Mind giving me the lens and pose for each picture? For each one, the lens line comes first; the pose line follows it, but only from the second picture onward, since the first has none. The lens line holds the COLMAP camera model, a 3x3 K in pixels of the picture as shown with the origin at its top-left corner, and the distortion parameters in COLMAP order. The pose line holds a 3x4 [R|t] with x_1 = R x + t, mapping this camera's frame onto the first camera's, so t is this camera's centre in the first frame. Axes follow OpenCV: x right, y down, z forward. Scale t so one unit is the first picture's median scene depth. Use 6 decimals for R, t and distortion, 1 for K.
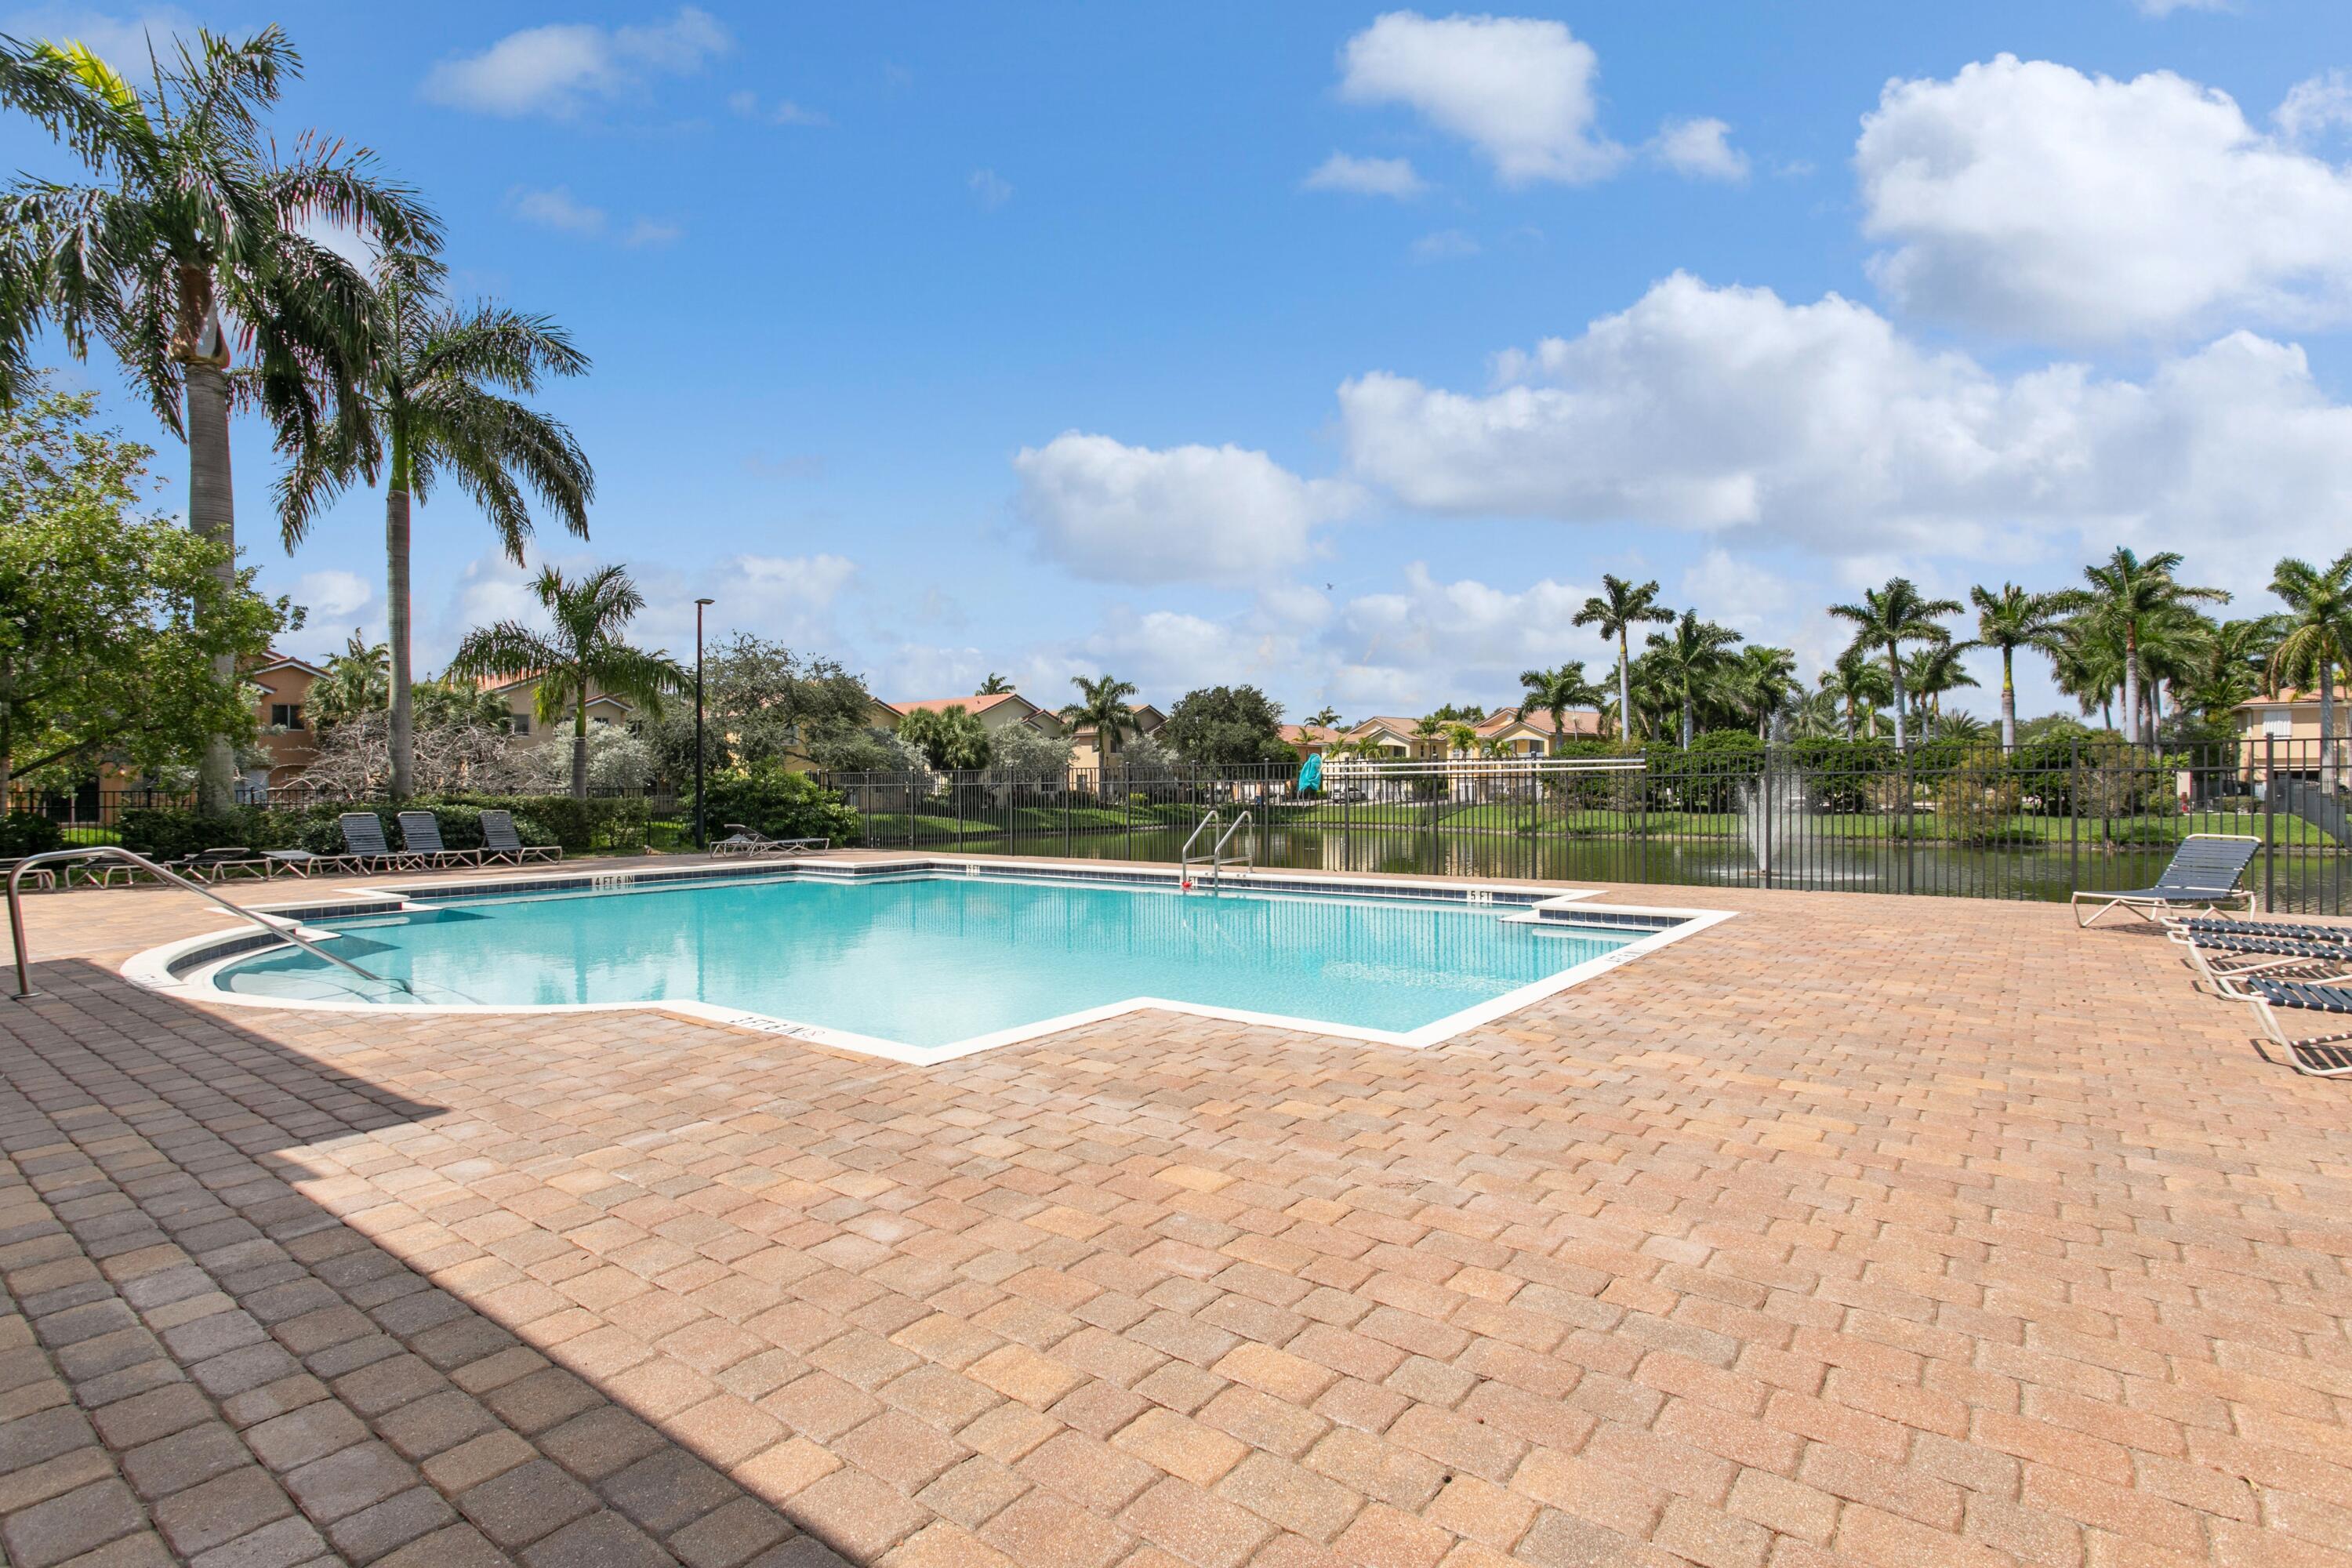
lens RADIAL K [[1126.0, 0, 1182.0], [0, 1126.0, 769.5], [0, 0, 1]] dist [0.001608, 0.000304]
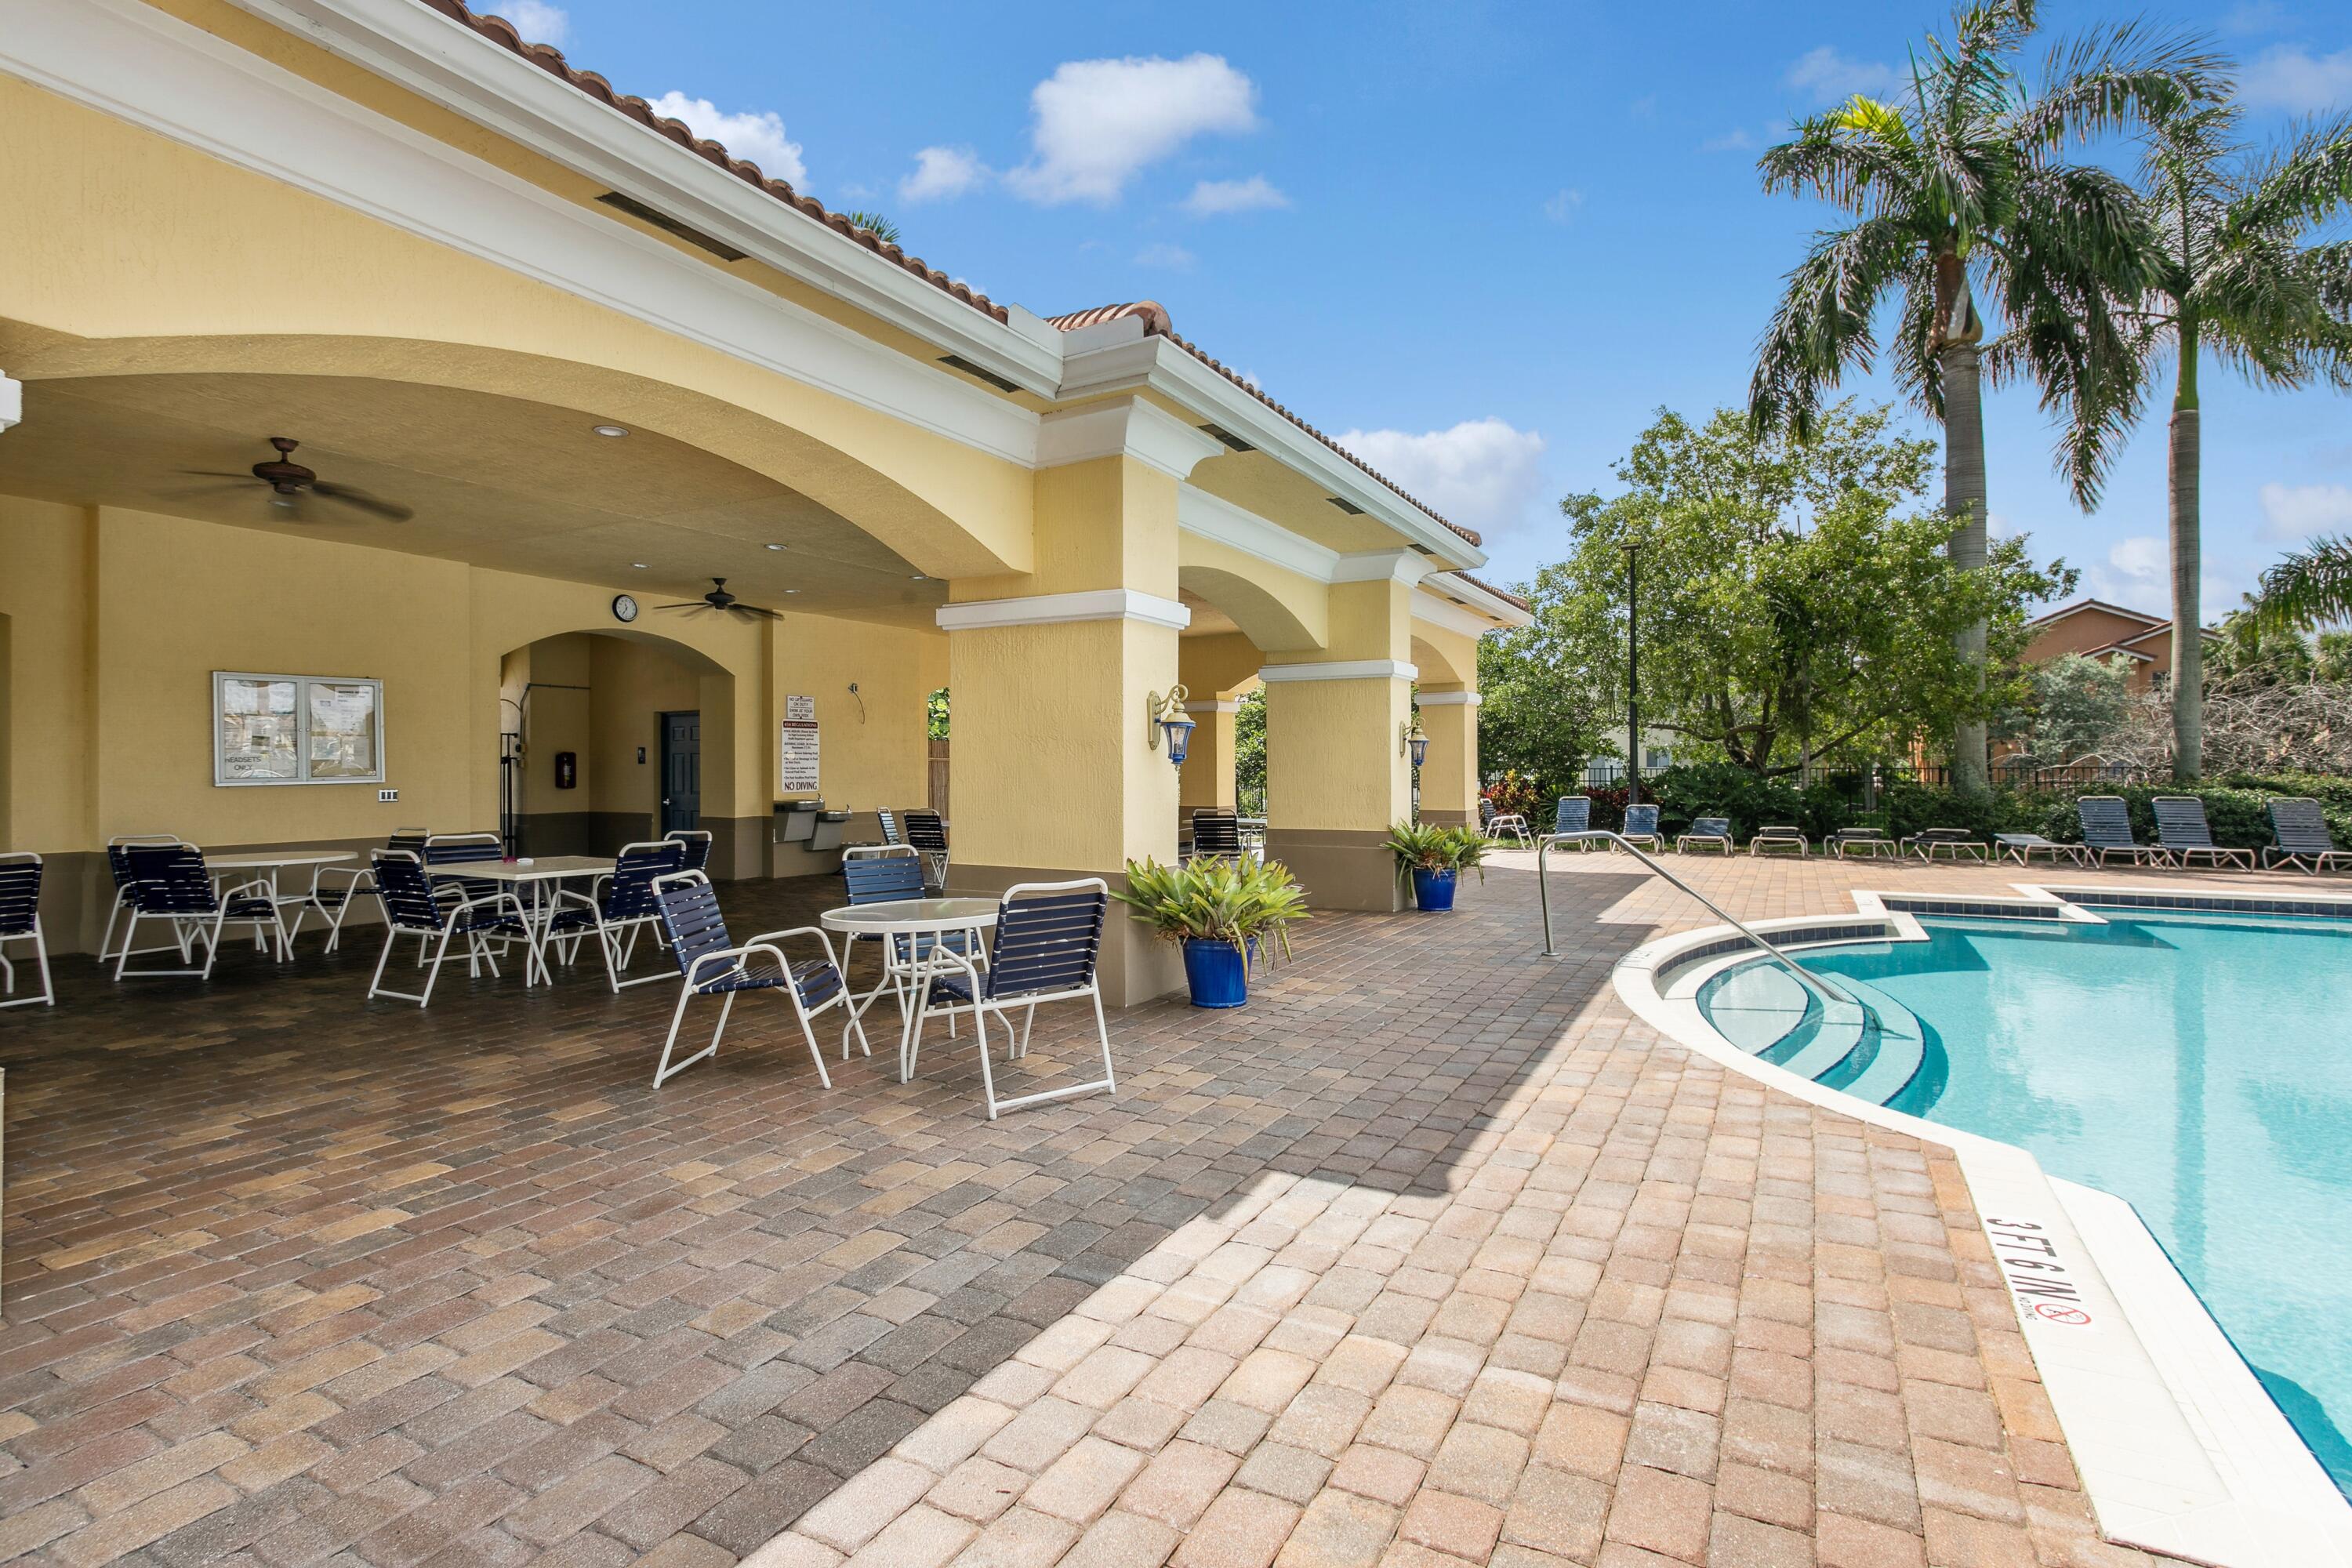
lens RADIAL K [[1126.0, 0, 1182.0], [0, 1126.0, 769.5], [0, 0, 1]] dist [0.001608, 0.000304]
pose [[0.145337, 0.009112, -0.989340, 0.030787], [0.017356, 0.999780, 0.011758, -0.004966], [0.989230, -0.018880, 0.145146, 0.165355]]
